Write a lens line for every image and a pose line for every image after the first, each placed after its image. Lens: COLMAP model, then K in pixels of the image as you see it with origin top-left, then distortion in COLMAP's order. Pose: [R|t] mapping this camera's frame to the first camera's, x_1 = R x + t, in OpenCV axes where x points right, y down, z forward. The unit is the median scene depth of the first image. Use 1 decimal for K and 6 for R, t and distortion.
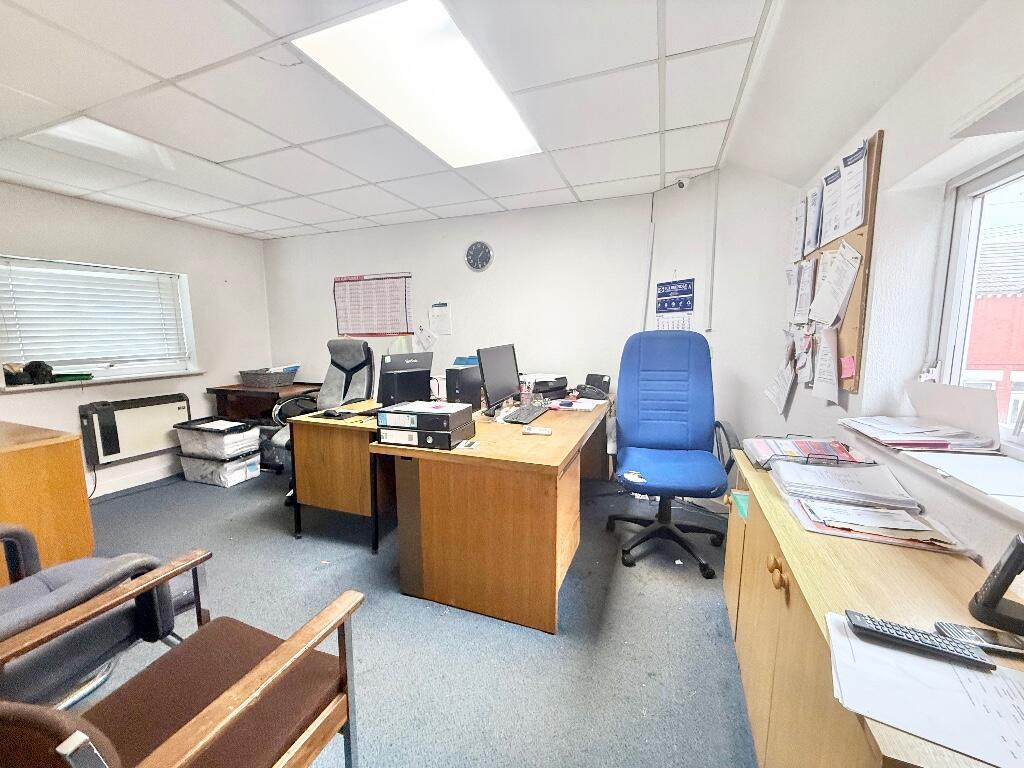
lens RADIAL K [[407.0, 0, 513.2], [0, 407.0, 381.9], [0, 0, 1]] dist [-0.000905, 0.001609]
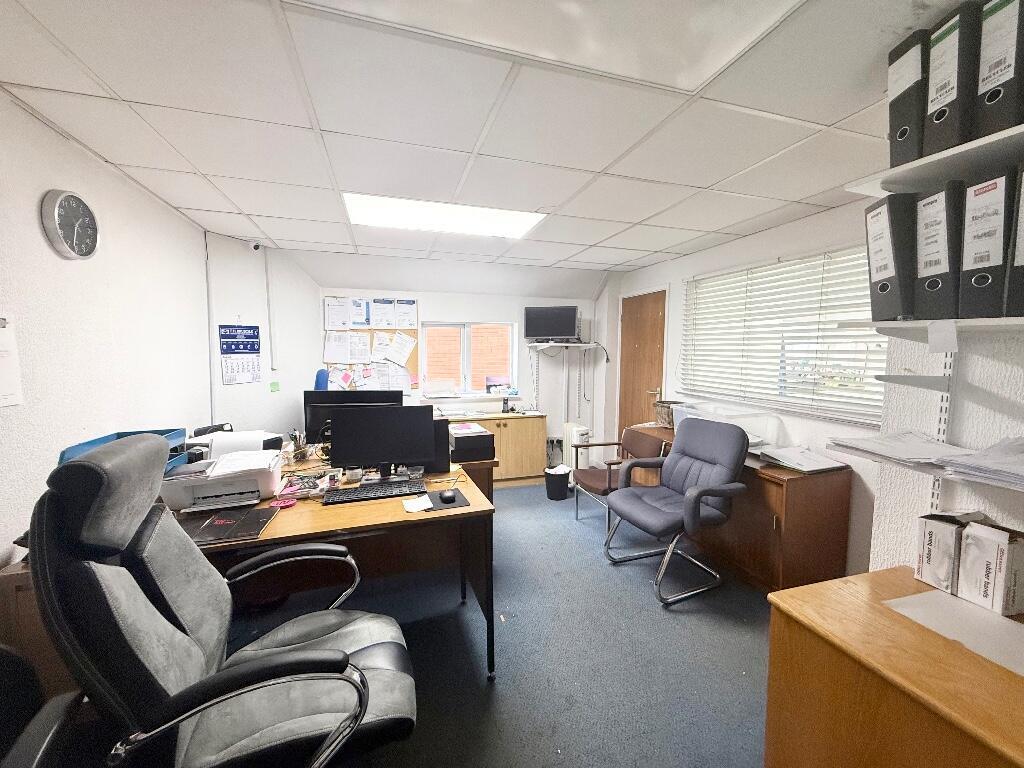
lens RADIAL K [[407.0, 0, 515.2], [0, 407.0, 380.9], [0, 0, 1]] dist [-0.000905, 0.001609]
pose [[-0.617934, -0.051644, 0.784532, -0.907149], [0.102661, 0.983997, 0.145636, -0.184013], [-0.779498, 0.170535, -0.602744, 1.099984]]
